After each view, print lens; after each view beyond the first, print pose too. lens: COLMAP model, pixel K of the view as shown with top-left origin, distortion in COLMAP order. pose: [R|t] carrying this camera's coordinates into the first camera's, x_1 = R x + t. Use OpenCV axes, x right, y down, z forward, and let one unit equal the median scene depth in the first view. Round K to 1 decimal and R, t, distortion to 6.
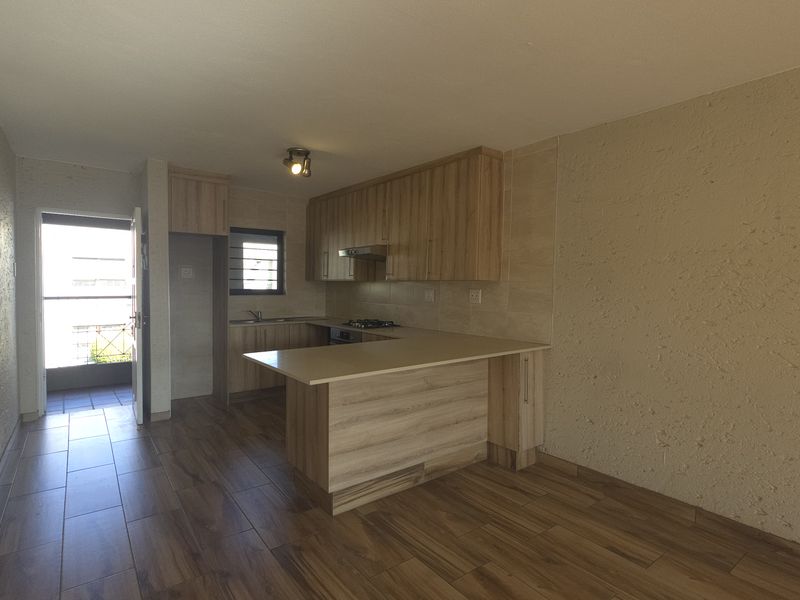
lens RADIAL K [[436.2, 0, 393.3], [0, 436.2, 291.6], [0, 0, 1]] dist [0.004174, 0.003323]
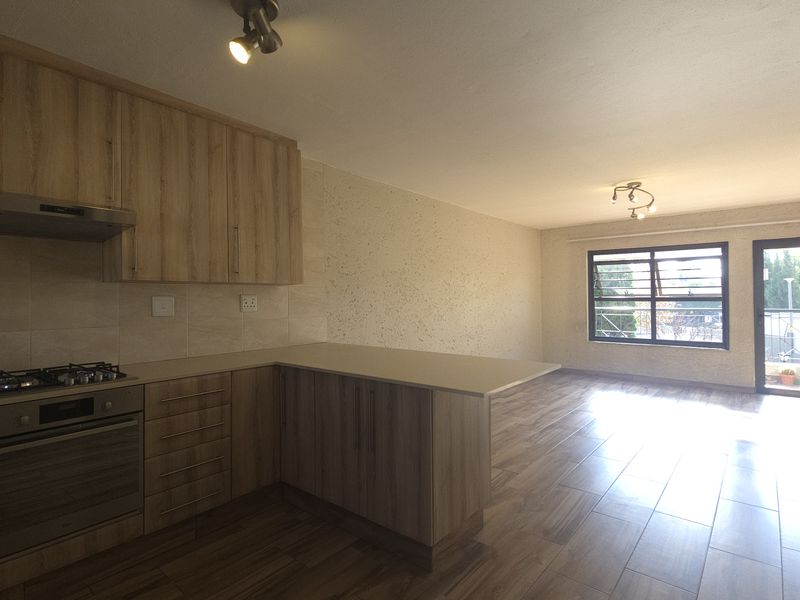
lens RADIAL K [[436.2, 0, 393.3], [0, 436.2, 291.6], [0, 0, 1]] dist [0.004174, 0.003323]
pose [[-0.229396, 0.011734, 0.973262, -0.695729], [0.028153, 0.999589, -0.005415, 0.000017], [-0.972926, 0.026158, -0.229632, 0.942688]]
